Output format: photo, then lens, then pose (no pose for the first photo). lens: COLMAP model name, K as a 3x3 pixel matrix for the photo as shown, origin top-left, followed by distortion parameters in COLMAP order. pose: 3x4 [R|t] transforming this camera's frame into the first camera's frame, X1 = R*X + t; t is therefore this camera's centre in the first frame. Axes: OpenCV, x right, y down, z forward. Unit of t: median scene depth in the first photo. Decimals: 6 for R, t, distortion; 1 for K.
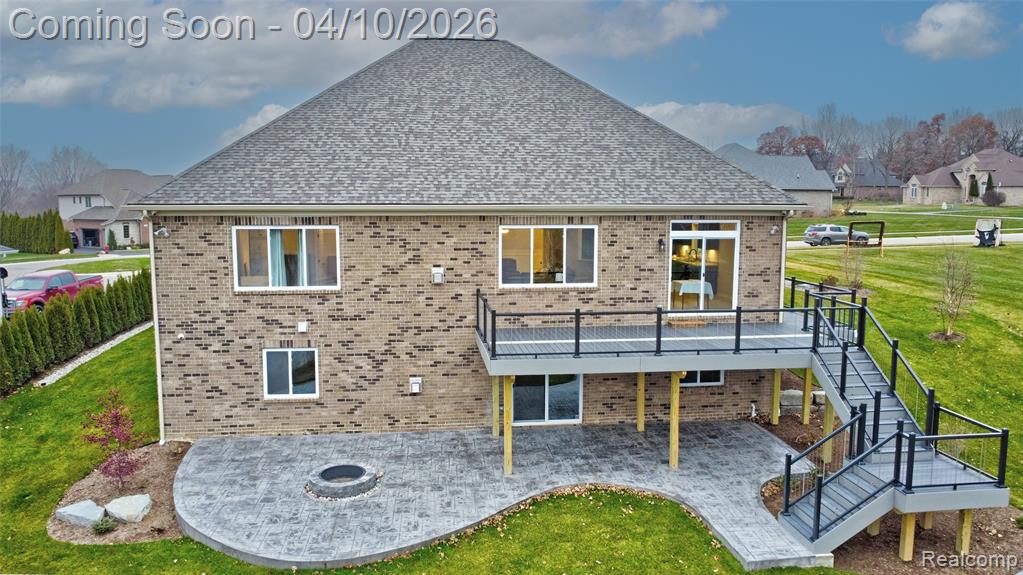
lens RADIAL K [[753.0, 0, 511.5], [0, 753.0, 287.5], [0, 0, 1]] dist [-0.022966, -0.011289]
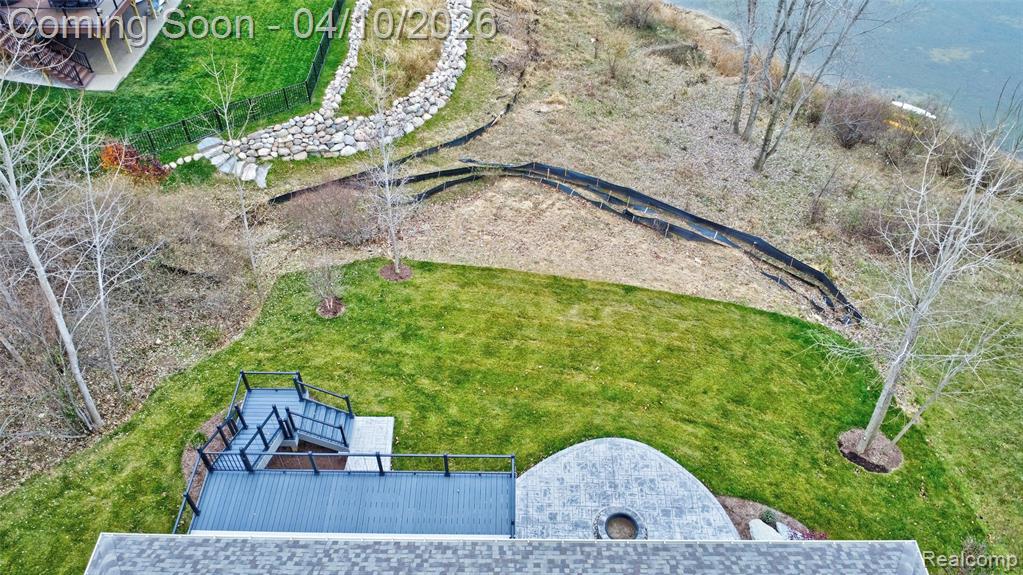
lens RADIAL K [[729.6, 0, 508.8], [0, 729.6, 300.1], [0, 0, 1]] dist [-0.004212, -0.060005]
pose [[-0.990835, -0.100901, 0.089808, -0.080502], [0.013230, 0.589166, 0.807904, -0.894140], [-0.134430, 0.801687, -0.582431, 1.213765]]
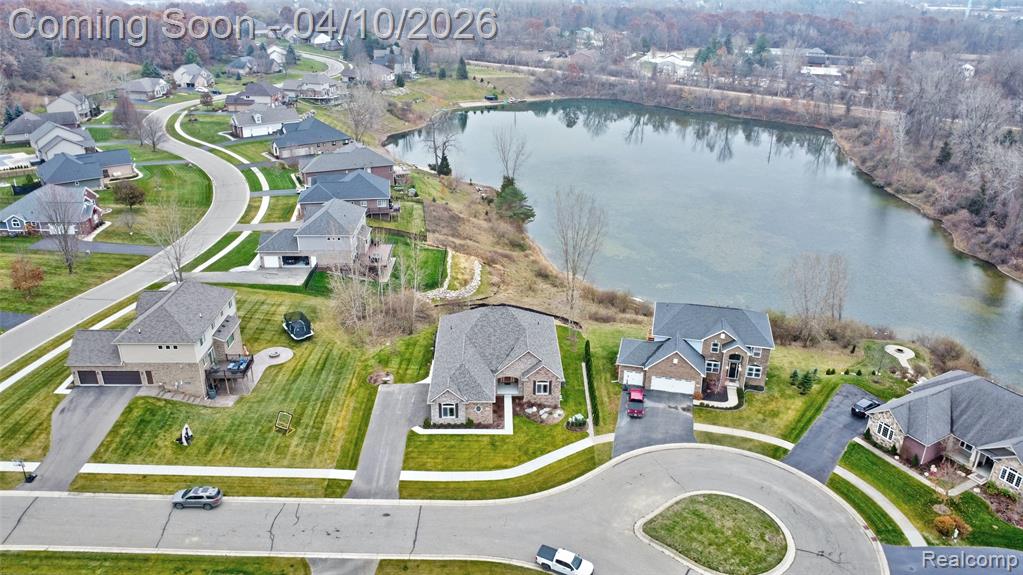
lens RADIAL K [[739.6, 0, 511.5], [0, 739.6, 287.5], [0, 0, 1]] dist [-0.026576, -0.010628]
pose [[-0.994501, -0.053951, 0.089764, -0.668349], [-0.001097, 0.862425, 0.506184, -3.310433], [-0.104724, 0.503302, -0.857741, 5.918676]]
